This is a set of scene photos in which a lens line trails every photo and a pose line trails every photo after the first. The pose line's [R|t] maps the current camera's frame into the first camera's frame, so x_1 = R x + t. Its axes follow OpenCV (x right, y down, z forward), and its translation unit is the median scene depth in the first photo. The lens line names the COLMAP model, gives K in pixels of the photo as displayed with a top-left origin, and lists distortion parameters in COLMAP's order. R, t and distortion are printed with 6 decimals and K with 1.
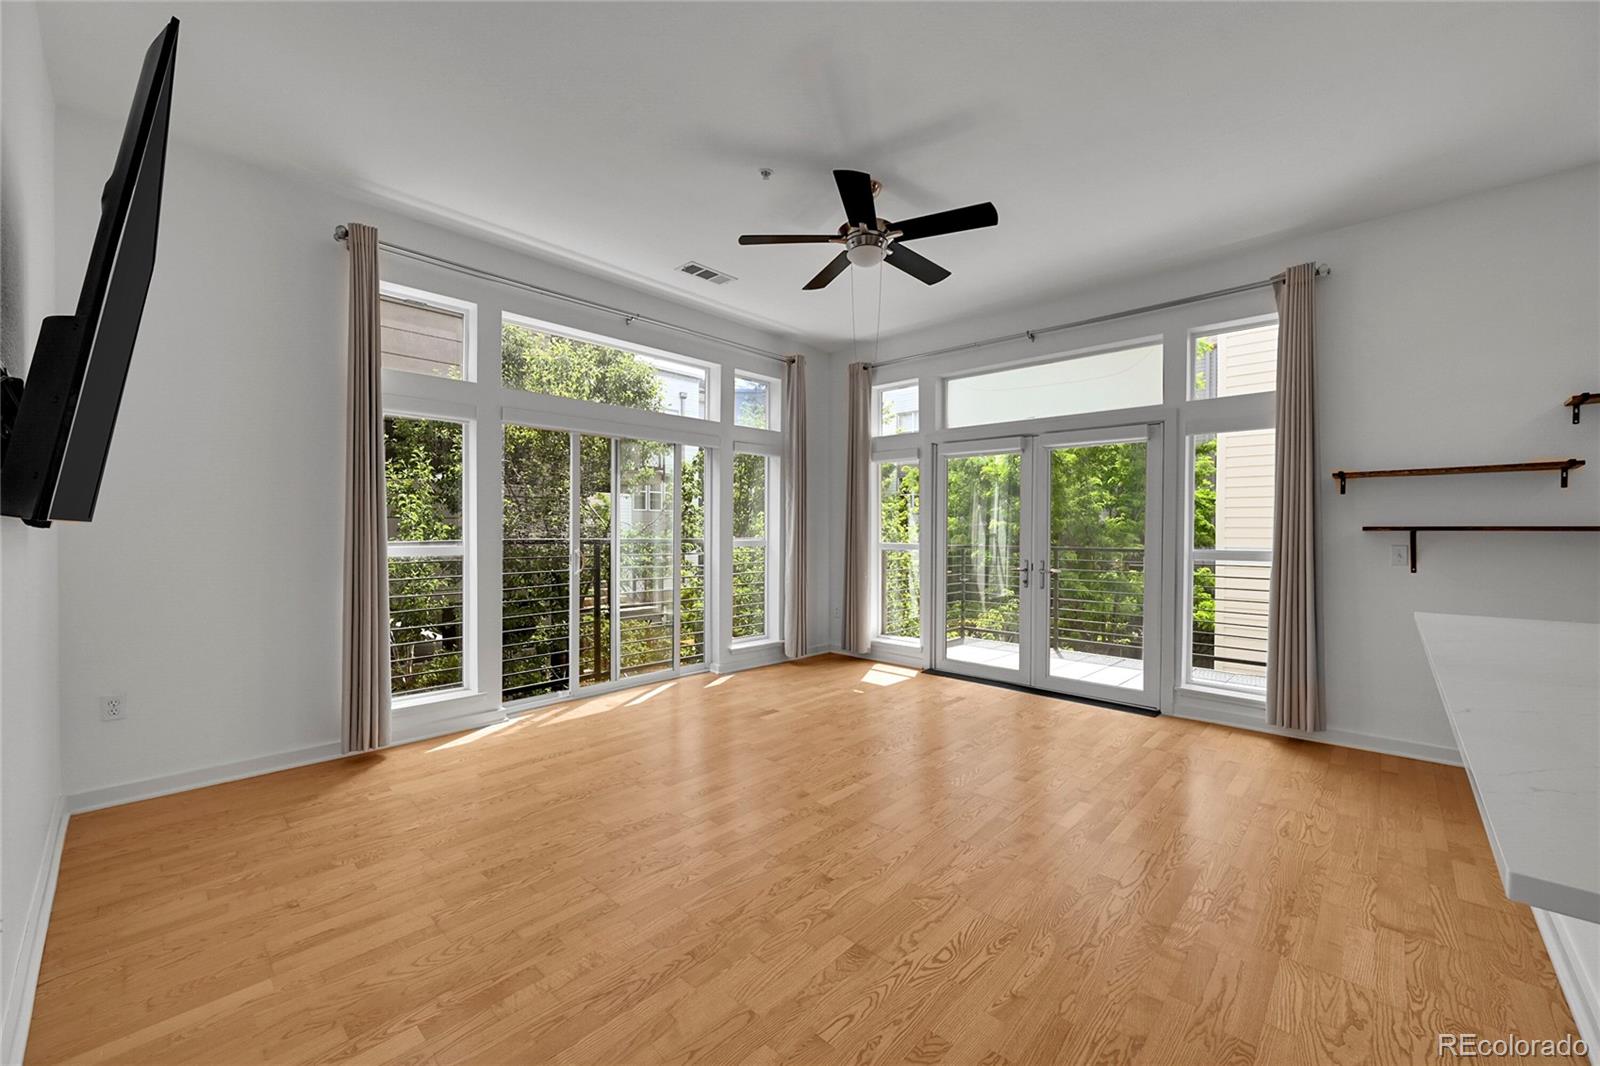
lens RADIAL K [[625.8, 0, 806.5], [0, 625.8, 530.6], [0, 0, 1]] dist [-0.001296, -0.000373]
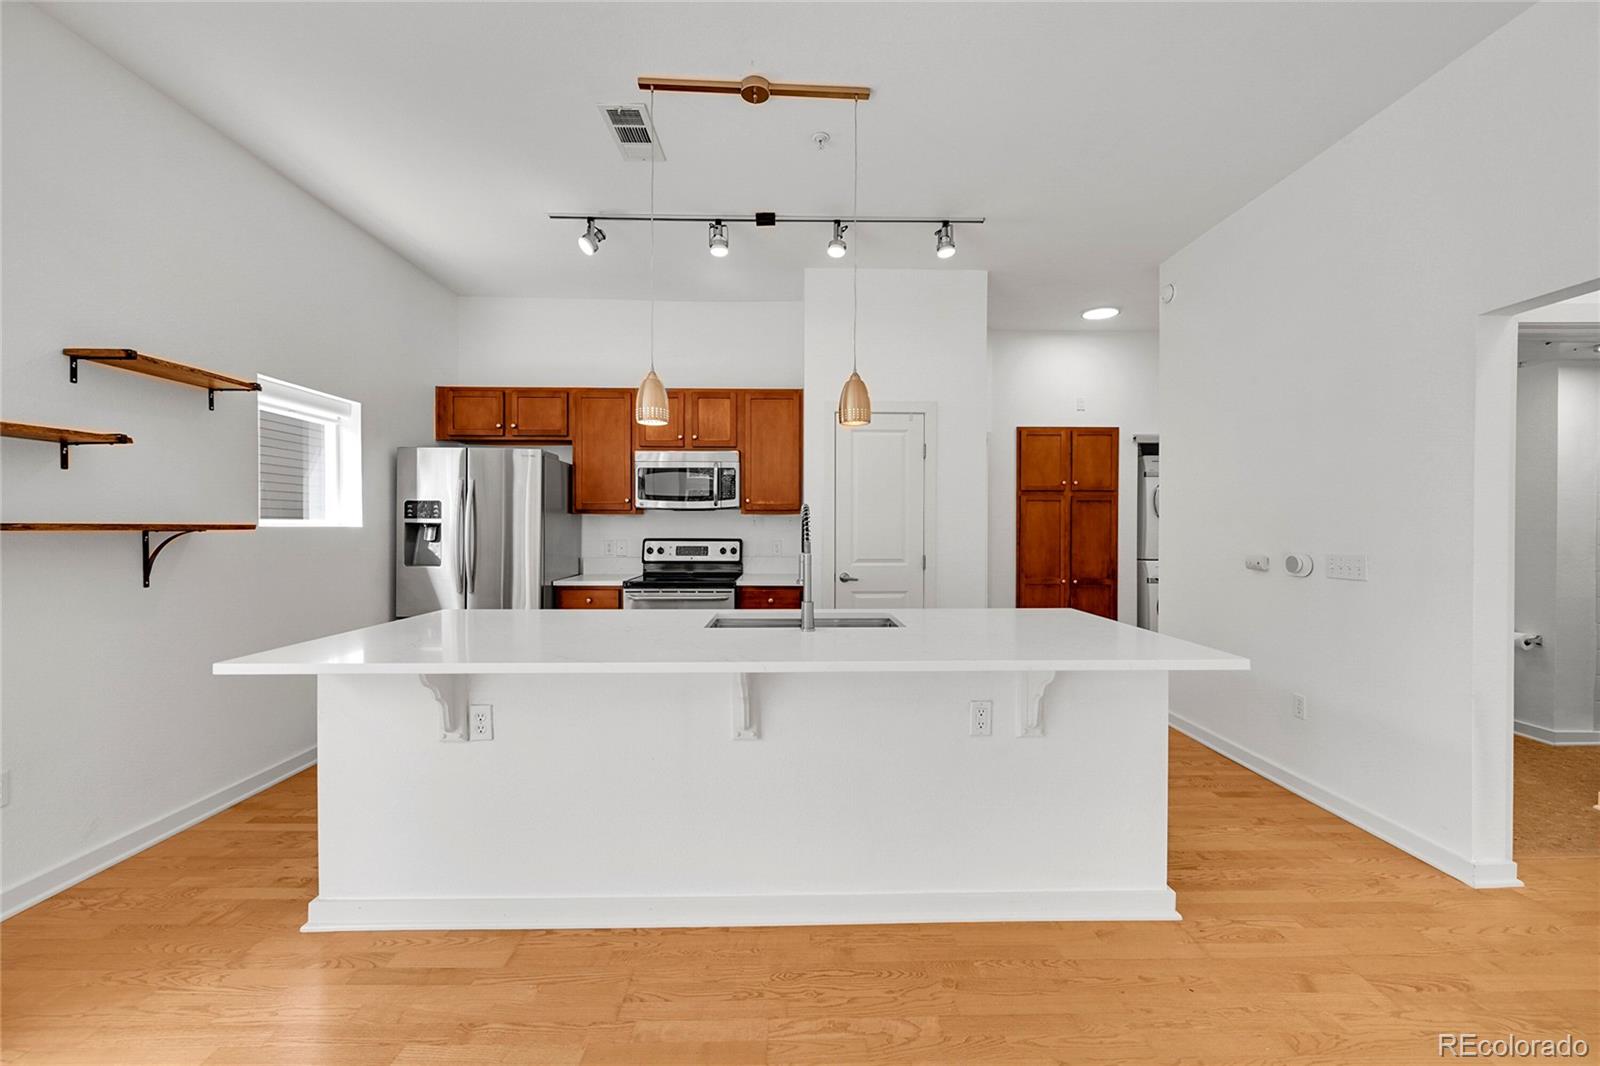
lens RADIAL K [[625.8, 0, 803.7], [0, 625.8, 538.1], [0, 0, 1]] dist [-0.001296, -0.000373]
pose [[-0.694096, -0.017494, 0.719670, 0.091444], [-0.003186, 0.999770, 0.021230, -0.006893], [-0.719876, 0.012443, -0.693992, 0.724715]]
